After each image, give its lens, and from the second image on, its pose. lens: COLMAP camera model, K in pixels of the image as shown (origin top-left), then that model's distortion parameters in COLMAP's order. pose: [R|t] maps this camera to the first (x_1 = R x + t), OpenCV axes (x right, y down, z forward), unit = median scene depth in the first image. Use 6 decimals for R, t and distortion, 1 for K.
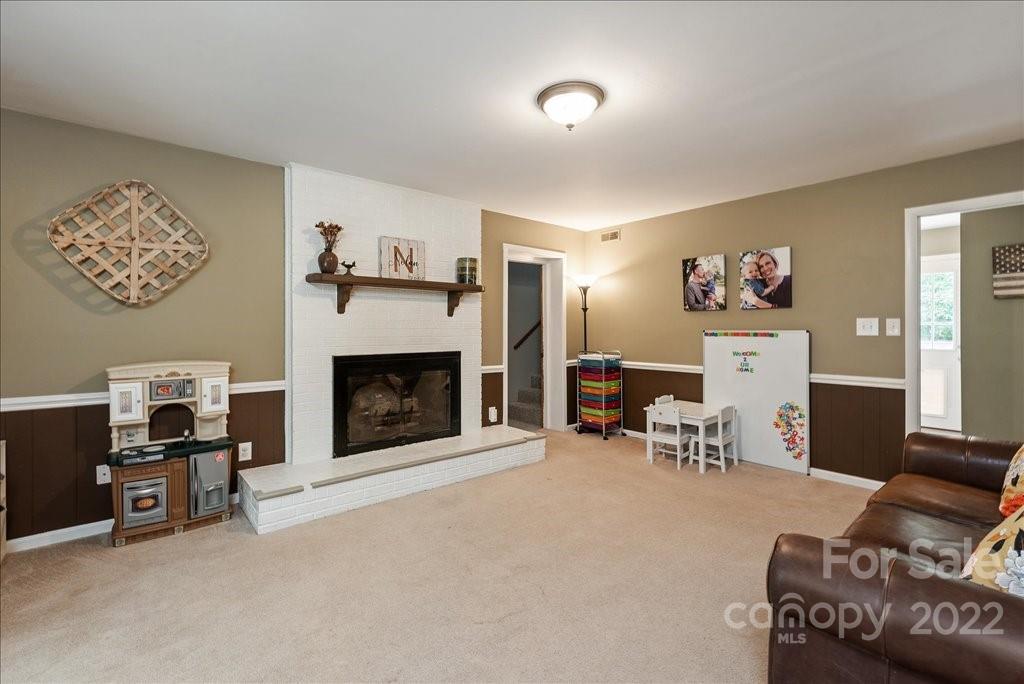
lens RADIAL K [[457.8, 0, 507.8], [0, 457.8, 333.7], [0, 0, 1]] dist [0.000471, 0.000057]
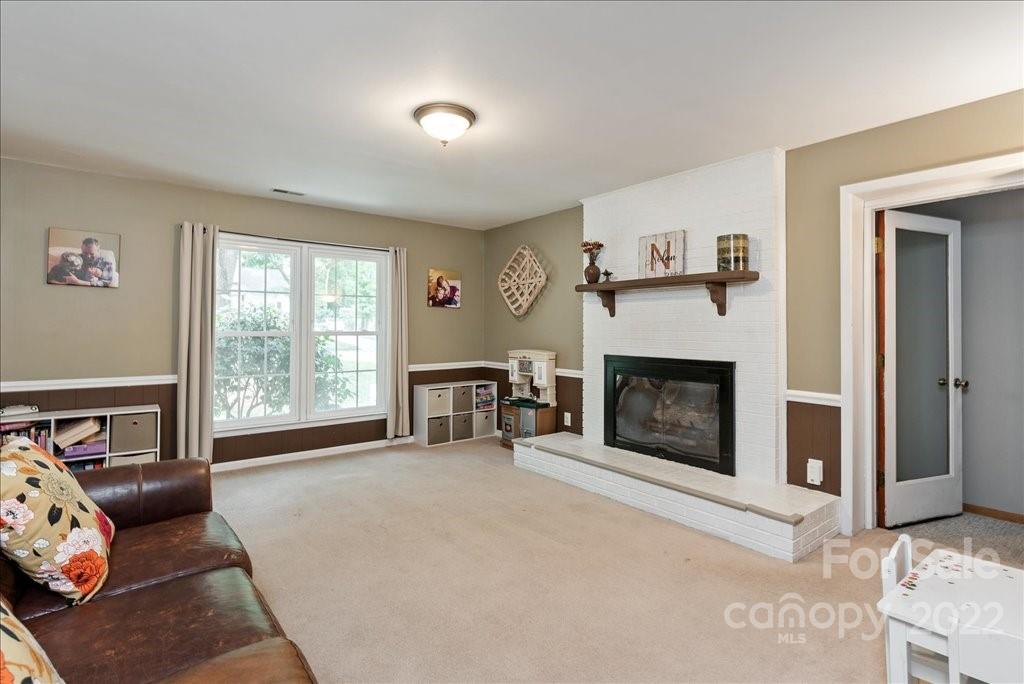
lens RADIAL K [[517.4, 0, 515.4], [0, 517.4, 328.6], [0, 0, 1]] dist [0.000113, 0.000473]
pose [[-0.053475, -0.005761, -0.998553, 0.853921], [-0.020849, 0.999772, -0.004652, -0.004539], [0.998351, 0.020570, -0.053583, 0.790113]]
